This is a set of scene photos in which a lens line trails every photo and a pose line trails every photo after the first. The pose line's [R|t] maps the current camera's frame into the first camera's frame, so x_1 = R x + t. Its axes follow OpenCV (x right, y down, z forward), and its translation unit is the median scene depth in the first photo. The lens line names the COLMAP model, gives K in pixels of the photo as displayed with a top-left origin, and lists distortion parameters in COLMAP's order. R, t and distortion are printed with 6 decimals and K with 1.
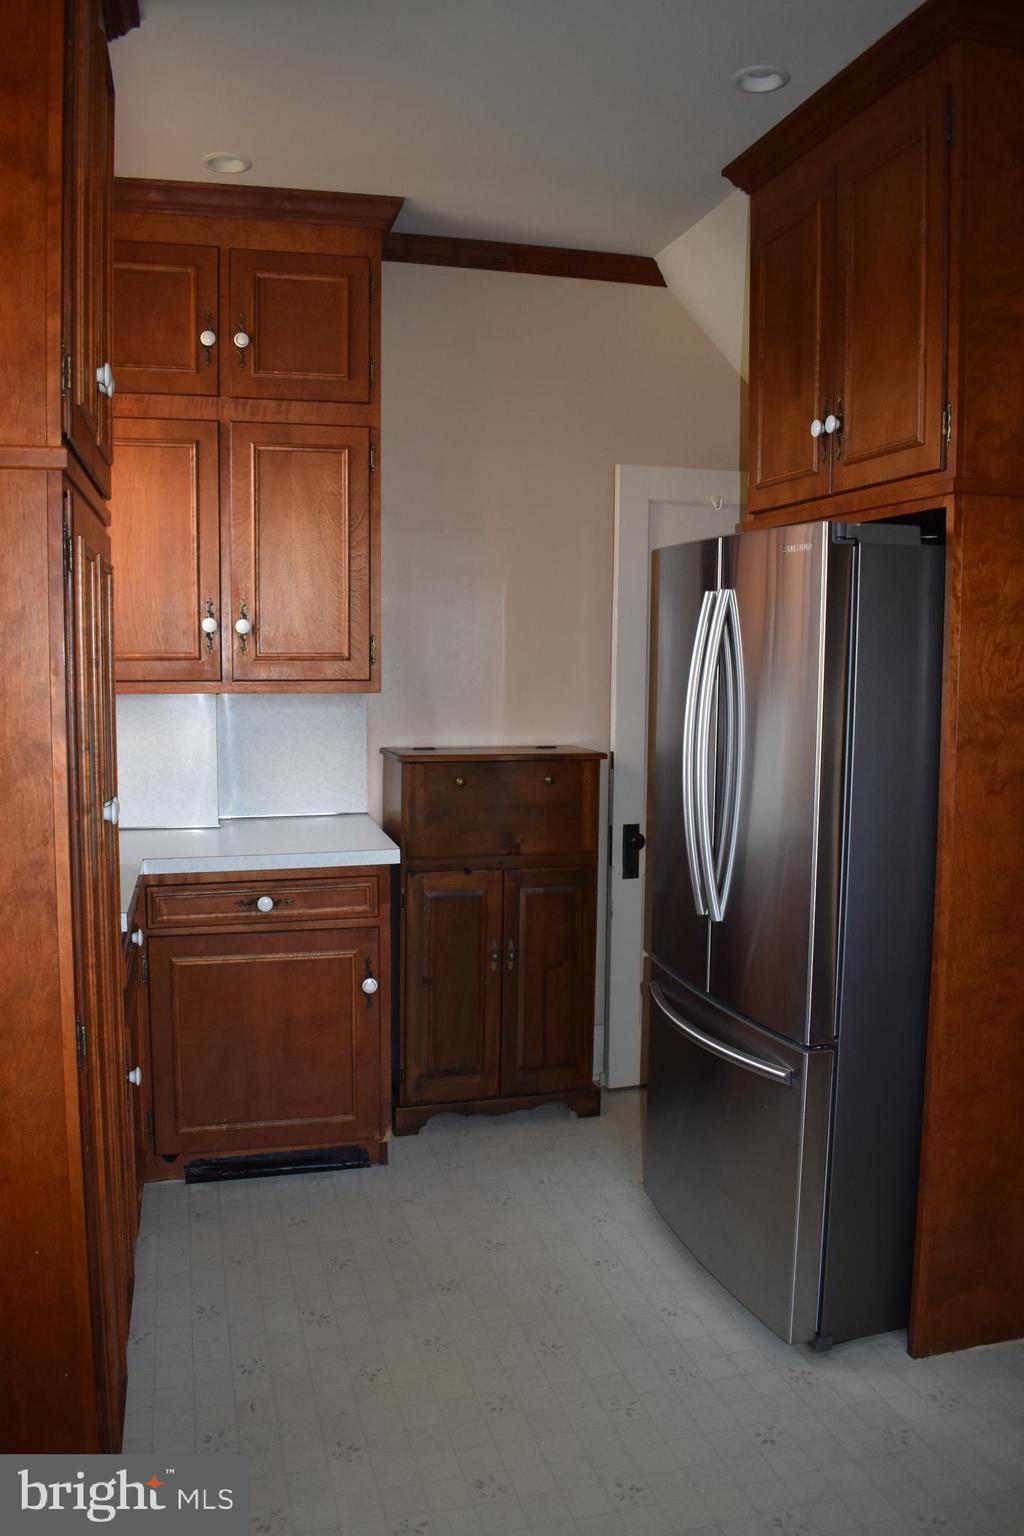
lens RADIAL K [[1206.2, 0, 506.6], [0, 1206.2, 767.6], [0, 0, 1]] dist [-0.083336, -0.009643]
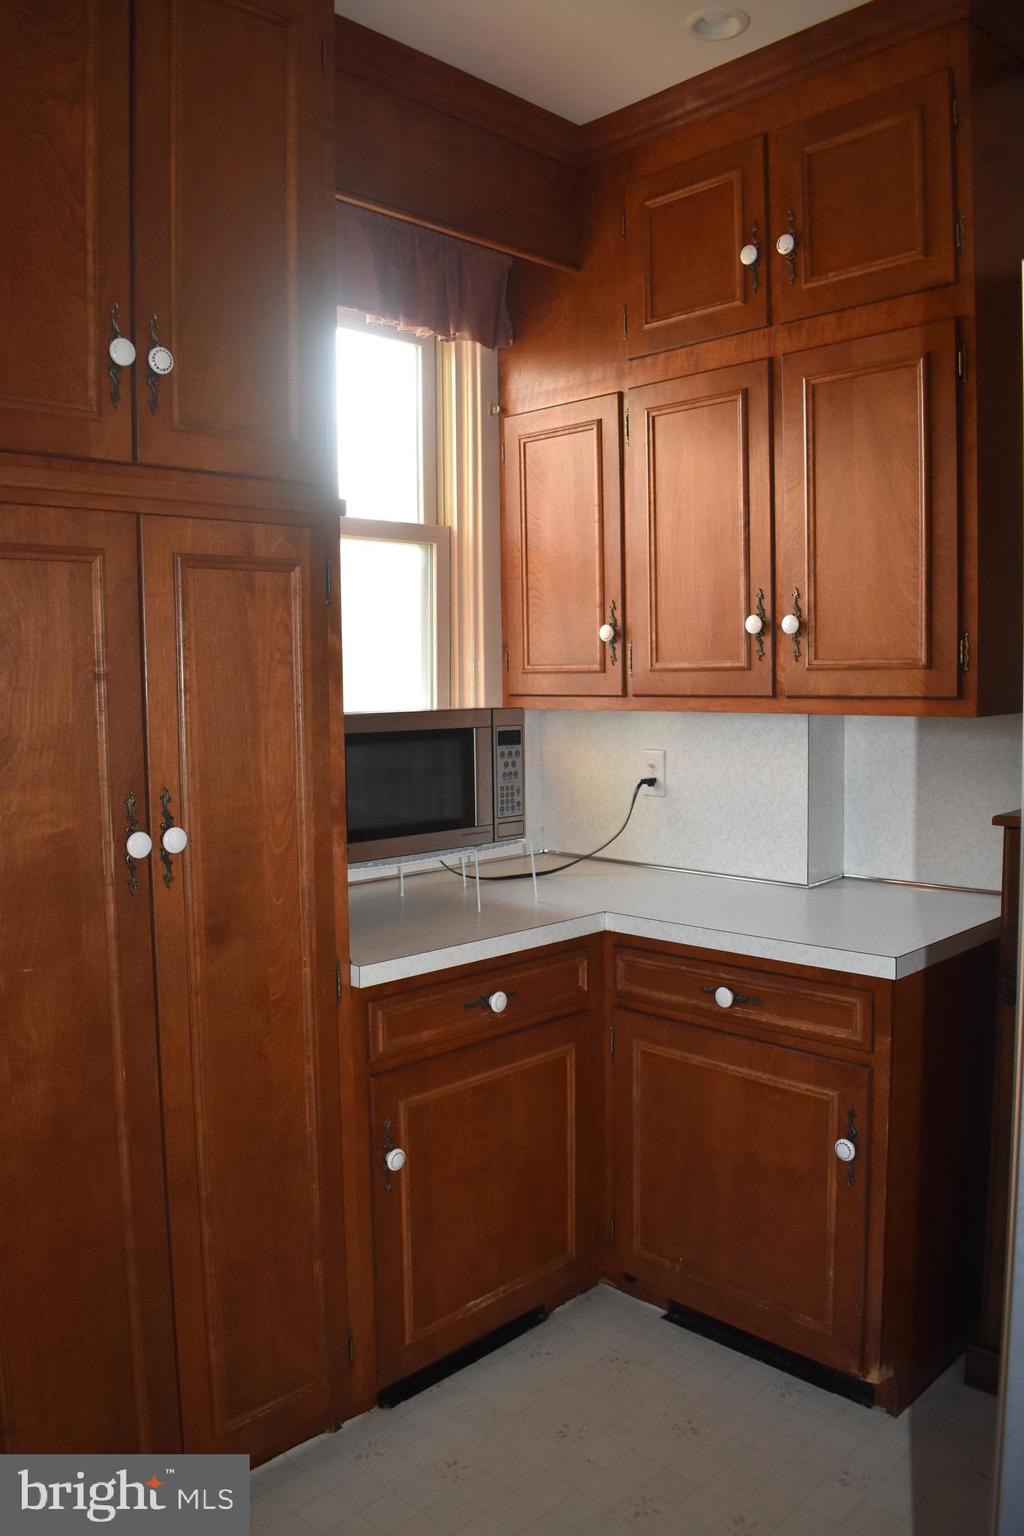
lens RADIAL K [[1206.2, 0, 509.8], [0, 1206.2, 770.3], [0, 0, 1]] dist [-0.083336, -0.009643]
pose [[0.505769, 0.056789, -0.860798, 0.346452], [-0.059228, 0.997762, 0.031025, -0.040200], [0.860633, 0.035292, 0.508001, 0.476534]]
